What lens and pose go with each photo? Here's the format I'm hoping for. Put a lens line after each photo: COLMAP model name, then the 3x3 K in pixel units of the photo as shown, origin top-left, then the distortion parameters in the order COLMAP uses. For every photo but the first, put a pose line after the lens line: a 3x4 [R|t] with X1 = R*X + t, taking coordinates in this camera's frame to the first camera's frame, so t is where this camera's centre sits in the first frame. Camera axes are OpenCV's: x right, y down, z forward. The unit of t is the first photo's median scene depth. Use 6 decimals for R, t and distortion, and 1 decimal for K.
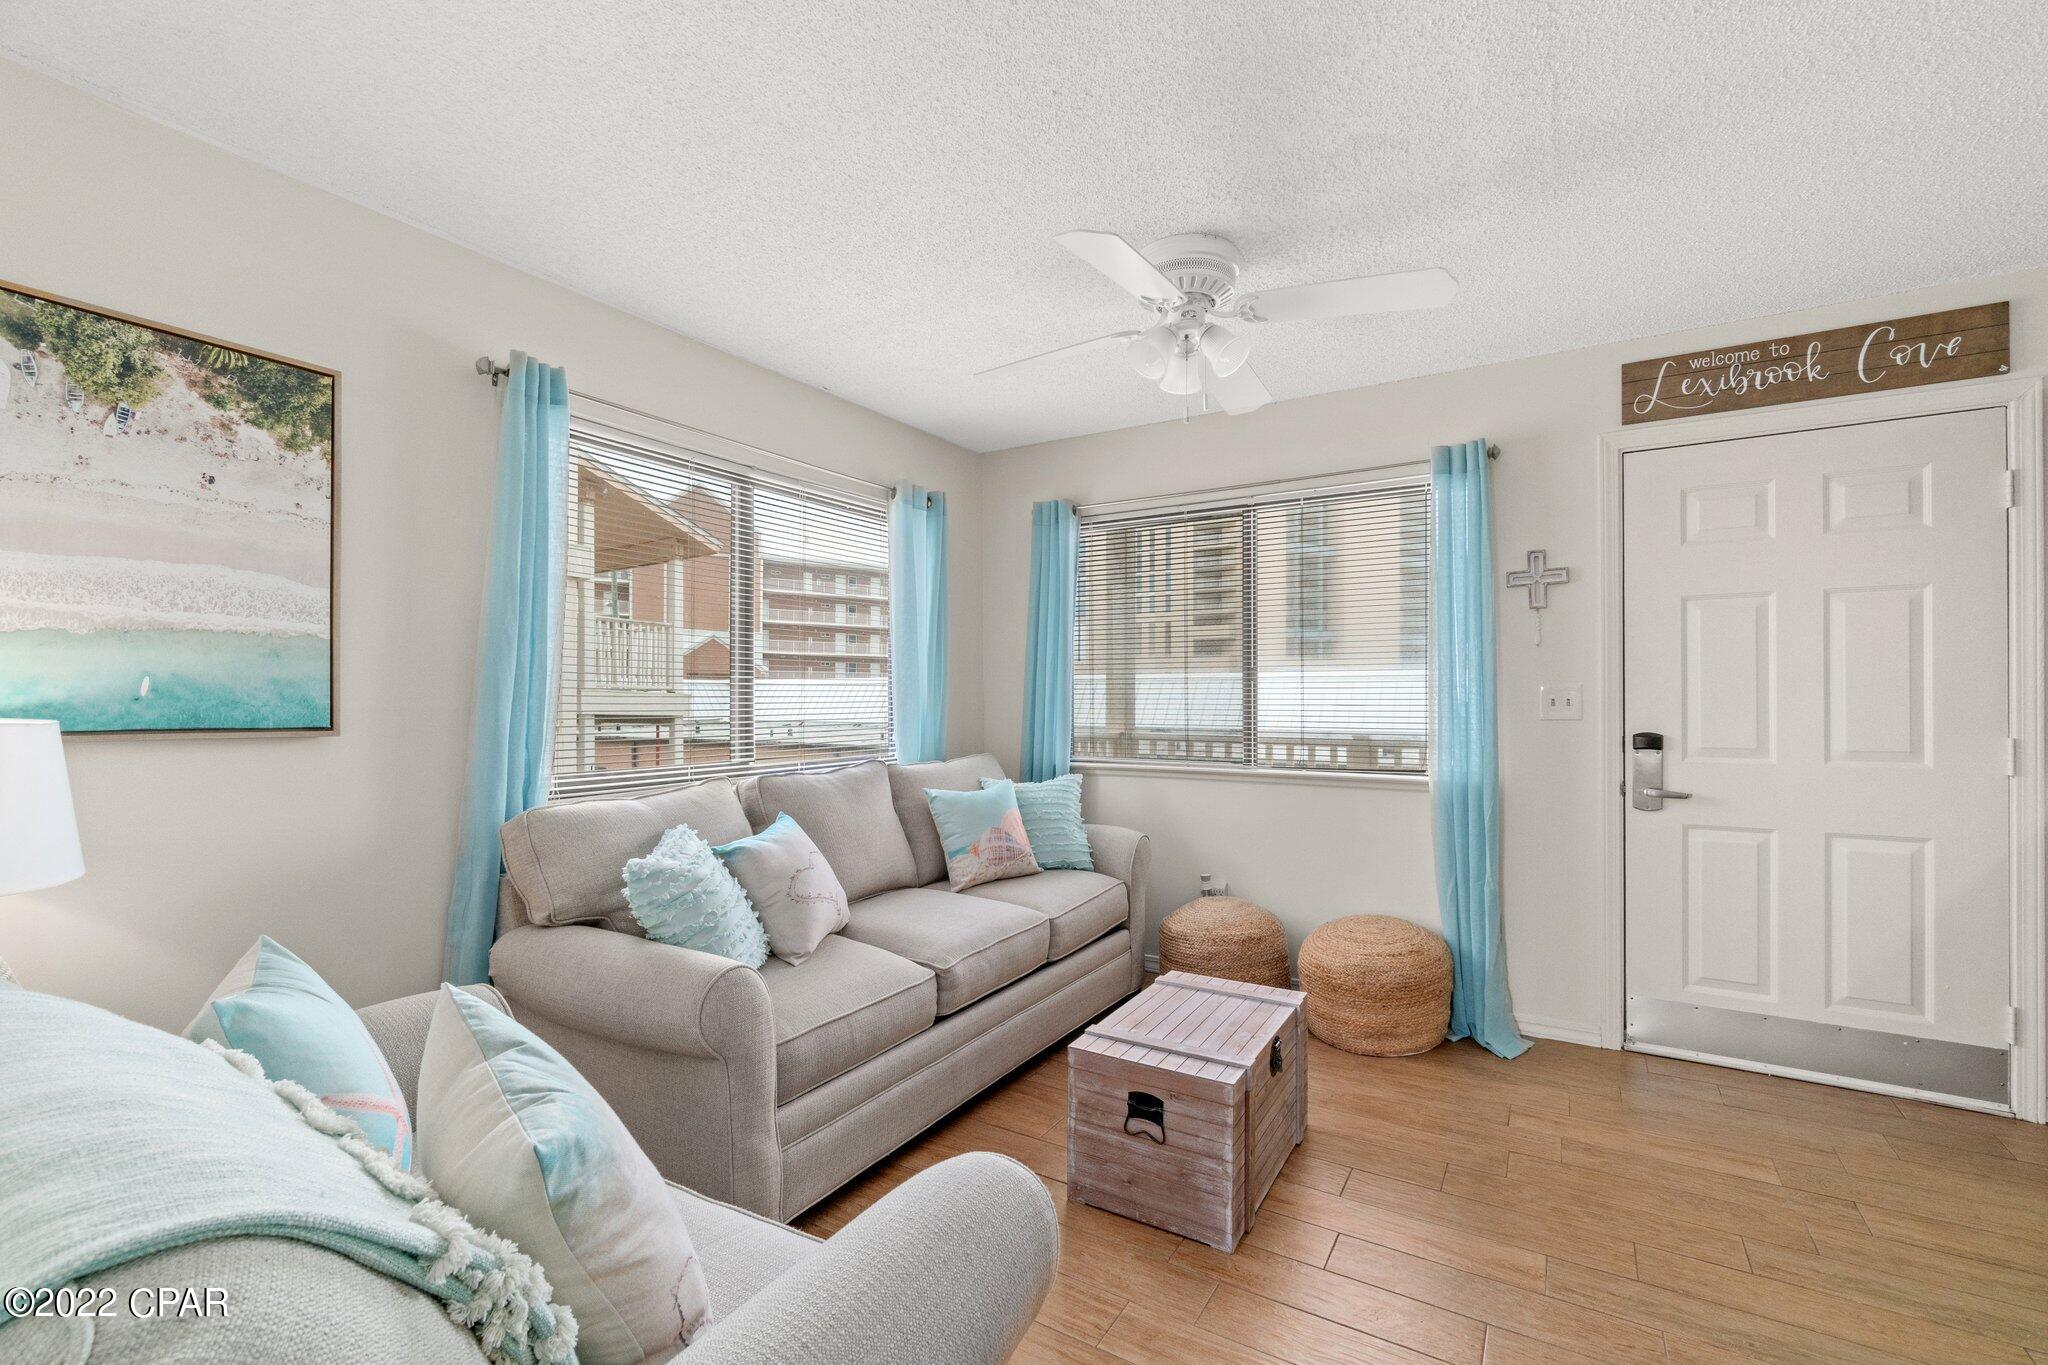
lens RADIAL K [[895.0, 0, 1026.0], [0, 895.0, 697.8], [0, 0, 1]] dist [0.007520, 0.000113]
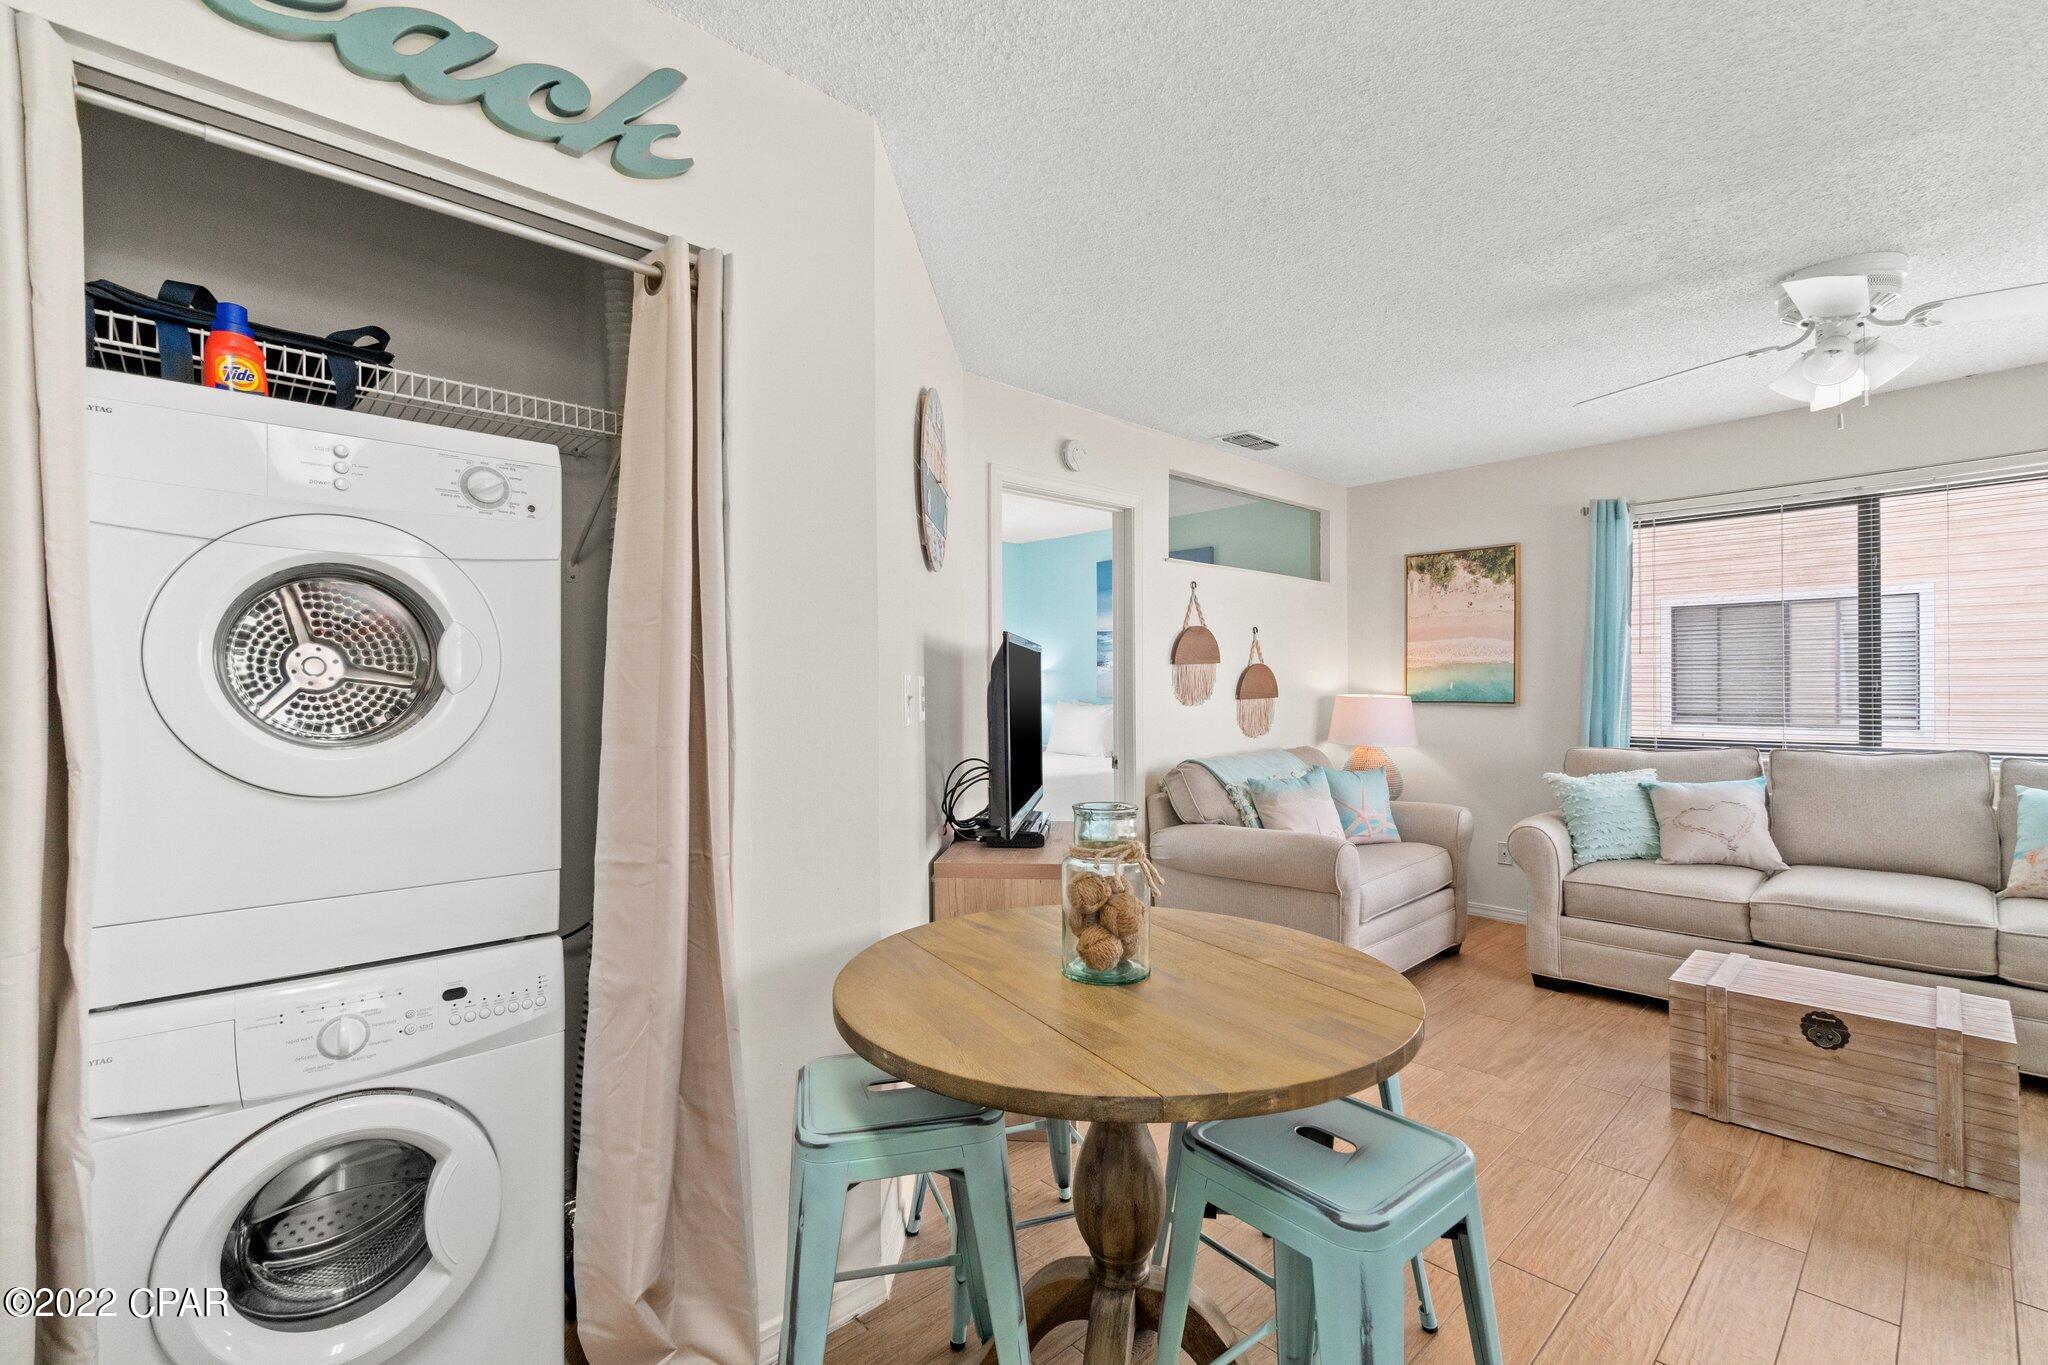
lens RADIAL K [[895.0, 0, 1034.4], [0, 895.0, 684.5], [0, 0, 1]] dist [0.007520, 0.000113]
pose [[-0.254060, -0.003216, -0.967183, 1.411869], [0.008360, 0.999950, -0.005521, -0.008100], [0.967152, -0.009489, -0.254020, 0.343294]]
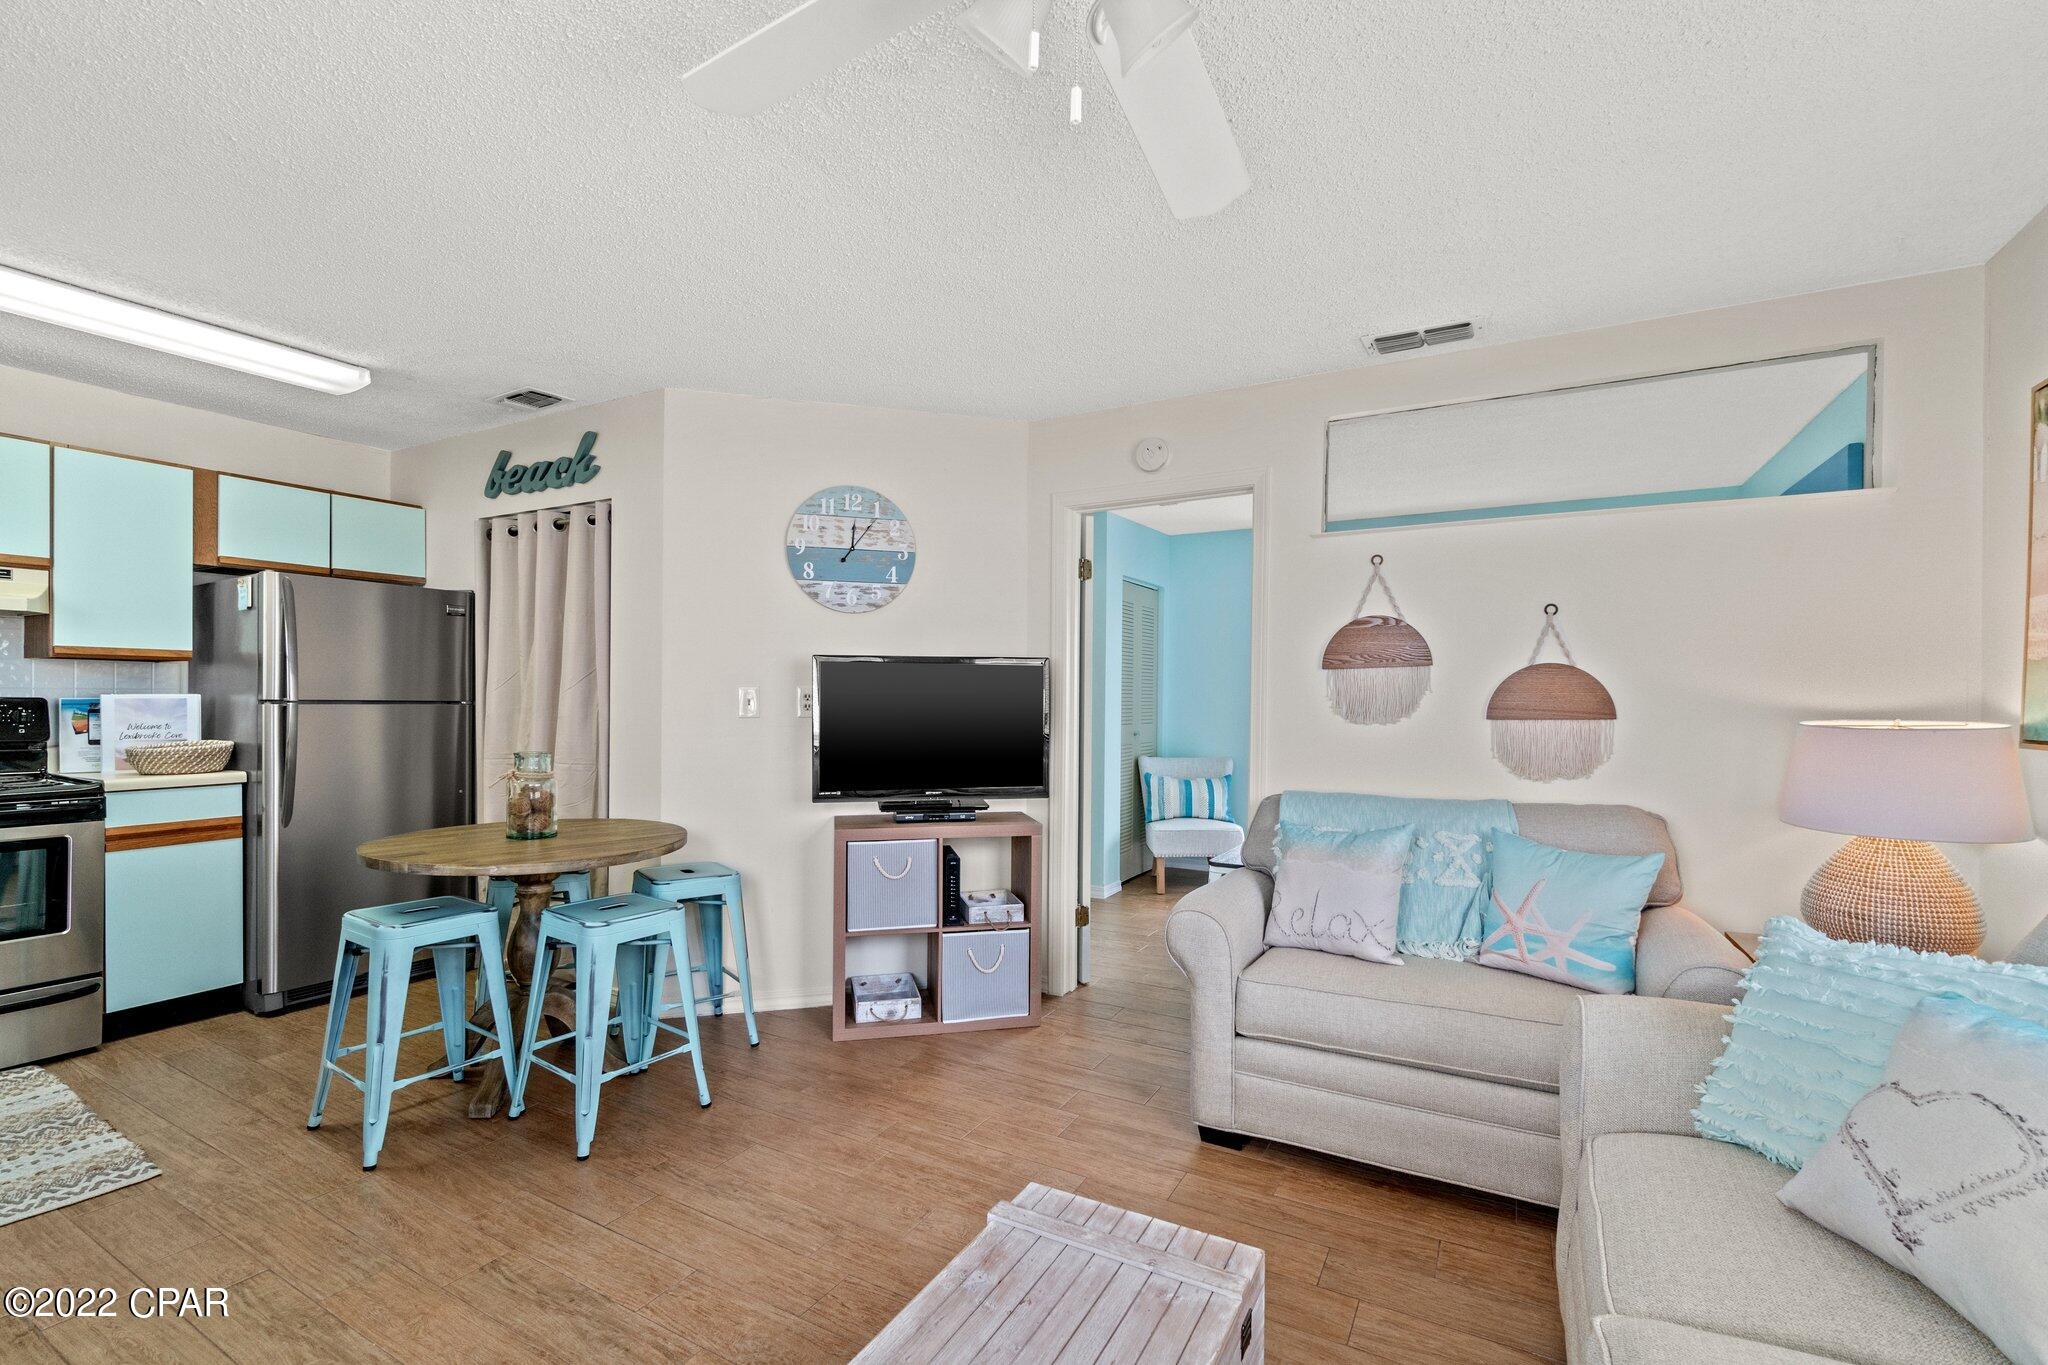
lens RADIAL K [[895.0, 0, 1029.0], [0, 895.0, 703.0], [0, 0, 1]] dist [0.007520, 0.000113]
pose [[-0.998888, -0.008928, -0.046286, 0.218935], [-0.008933, 0.999960, -0.000094, -0.000988], [0.046285, 0.000320, -0.998928, 1.443154]]
